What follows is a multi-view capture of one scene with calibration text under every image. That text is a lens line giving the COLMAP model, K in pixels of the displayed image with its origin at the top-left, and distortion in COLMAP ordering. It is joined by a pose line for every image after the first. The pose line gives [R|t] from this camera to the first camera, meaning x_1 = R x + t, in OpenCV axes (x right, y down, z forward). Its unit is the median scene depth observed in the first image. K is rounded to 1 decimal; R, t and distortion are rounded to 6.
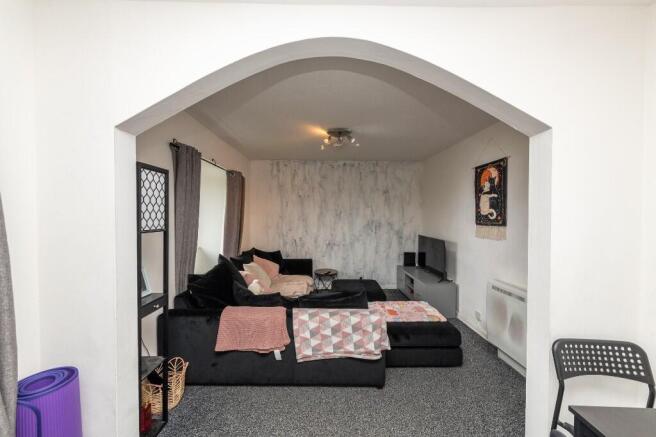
lens RADIAL K [[256.8, 0, 328.9], [0, 256.8, 220.8], [0, 0, 1]] dist [0.002263, -0.000272]
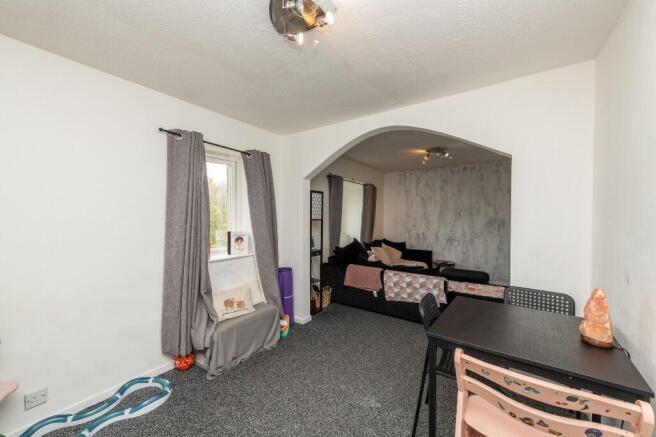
lens RADIAL K [[256.8, 0, 328.9], [0, 256.8, 220.8], [0, 0, 1]] dist [0.002263, -0.000272]
pose [[0.817044, 0.007360, -0.576529, 0.351628], [-0.010555, 0.999942, -0.002193, 0.026229], [0.576479, 0.007877, 0.817074, -0.386170]]
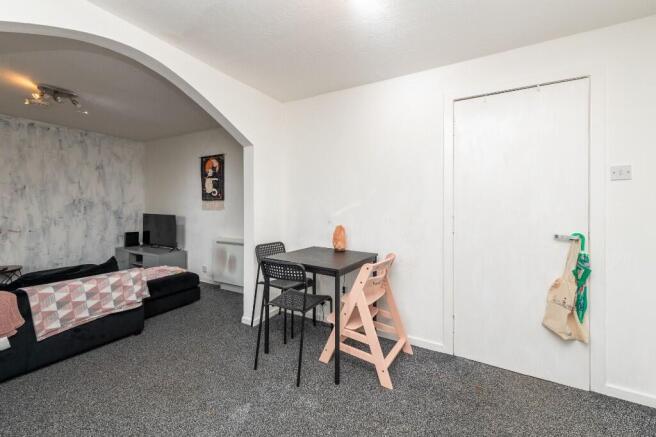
lens RADIAL K [[260.8, 0, 328.3], [0, 260.8, 205.0], [0, 0, 1]] dist [0.001280, 0.000102]
pose [[0.500806, 0.001104, 0.865559, -0.267028], [0.014885, 0.999840, -0.009887, 0.061609], [-0.865432, 0.017835, 0.500709, -0.233036]]
